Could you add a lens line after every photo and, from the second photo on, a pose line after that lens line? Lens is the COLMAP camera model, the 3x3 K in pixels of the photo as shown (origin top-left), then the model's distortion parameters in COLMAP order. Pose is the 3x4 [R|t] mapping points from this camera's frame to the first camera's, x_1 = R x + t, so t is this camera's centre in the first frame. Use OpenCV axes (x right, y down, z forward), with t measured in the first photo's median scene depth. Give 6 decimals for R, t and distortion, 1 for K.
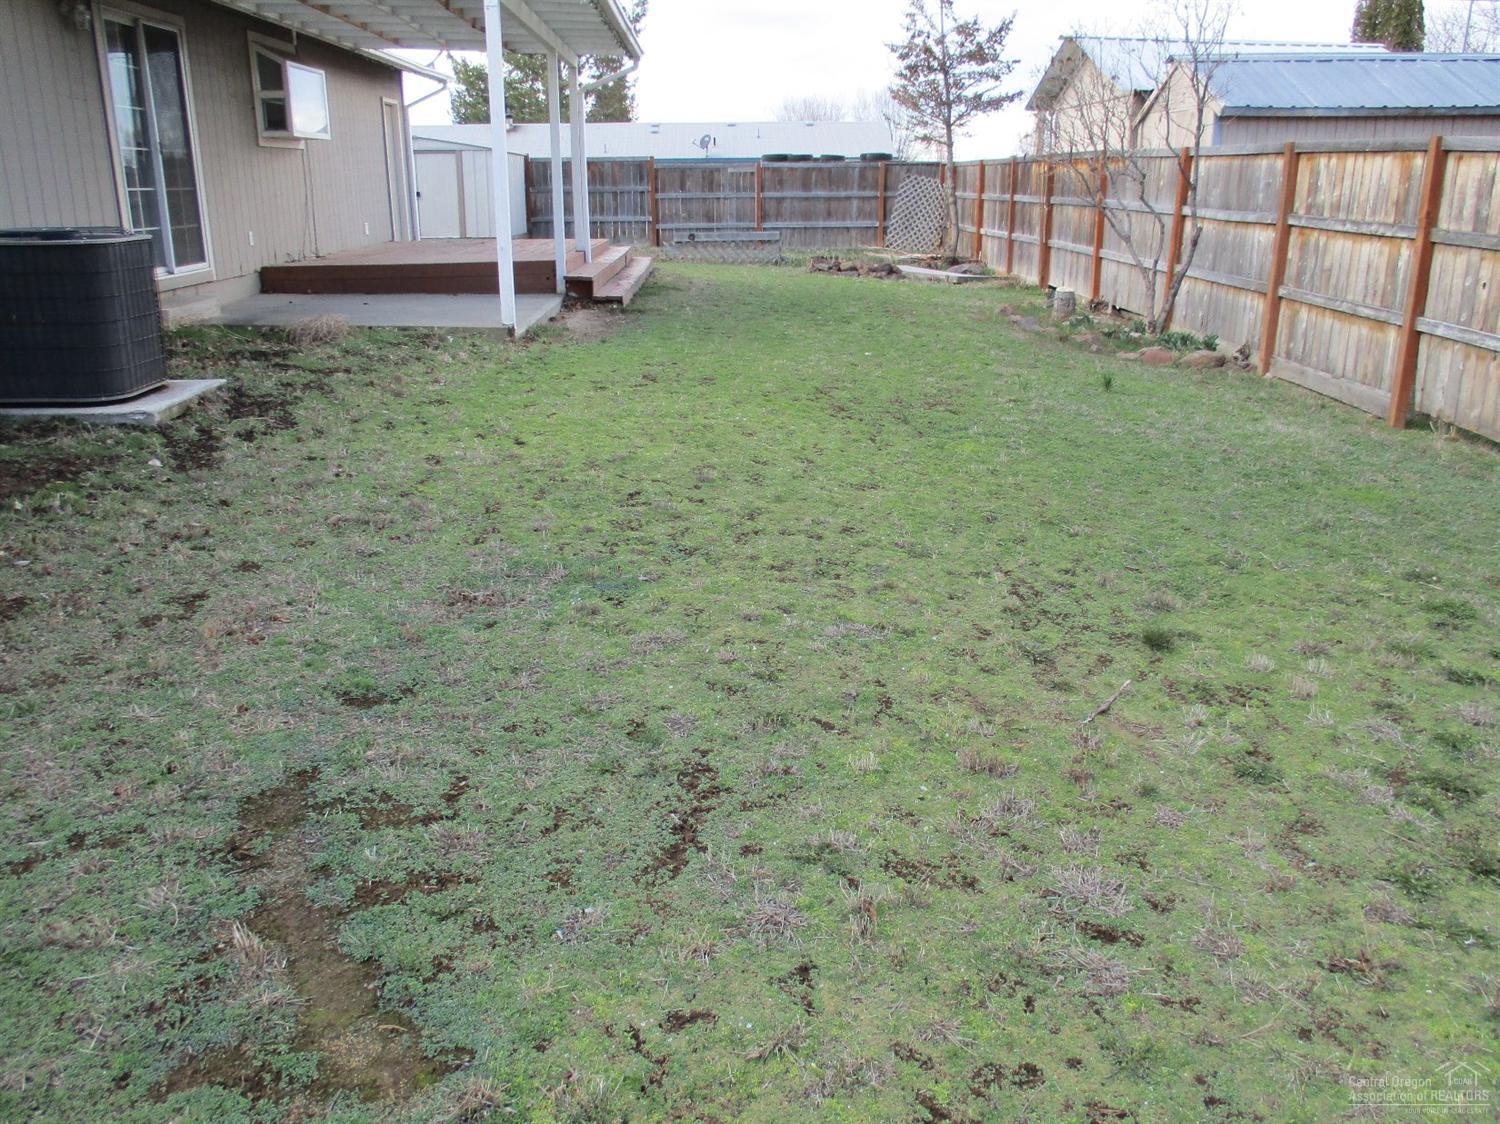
lens RADIAL K [[1224.2, 0, 750.0], [0, 1224.2, 562.0], [0, 0, 1]] dist [-0.028759, 0.000274]
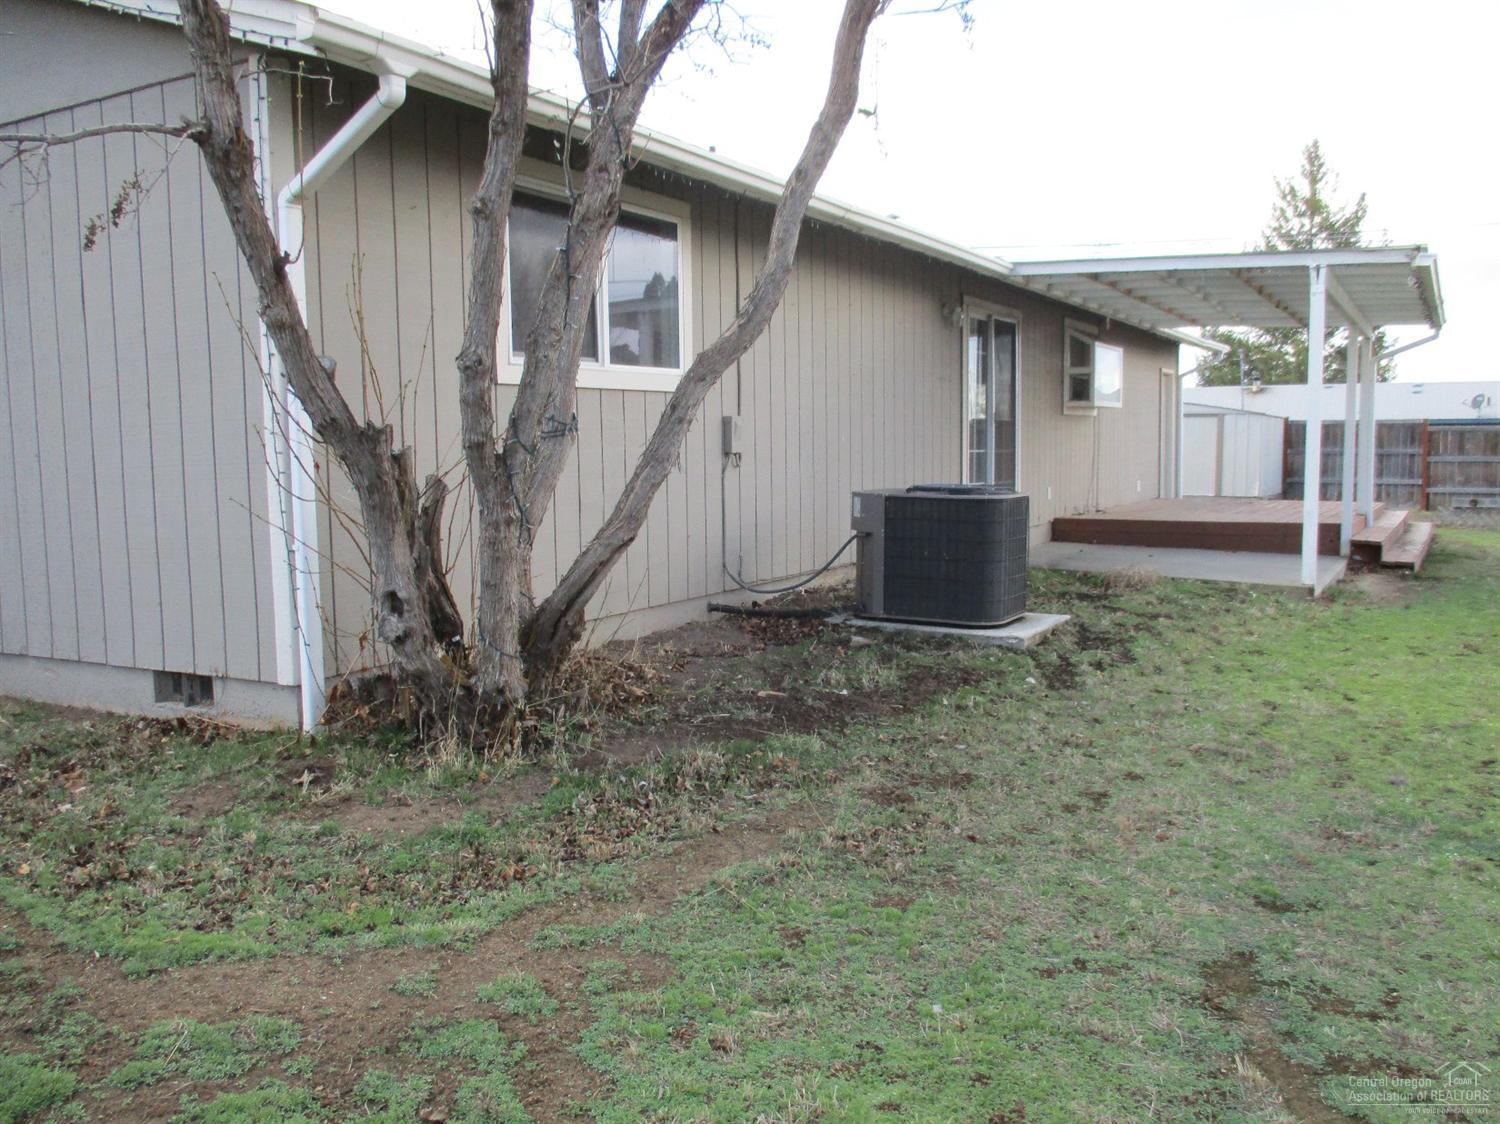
lens RADIAL K [[1224.2, 0, 750.0], [0, 1224.2, 562.0], [0, 0, 1]] dist [-0.028759, 0.000274]
pose [[0.846862, 0.054600, -0.529002, -0.092104], [-0.159274, 0.975096, -0.154333, 0.033054], [0.507401, 0.214955, 0.834469, -0.159652]]
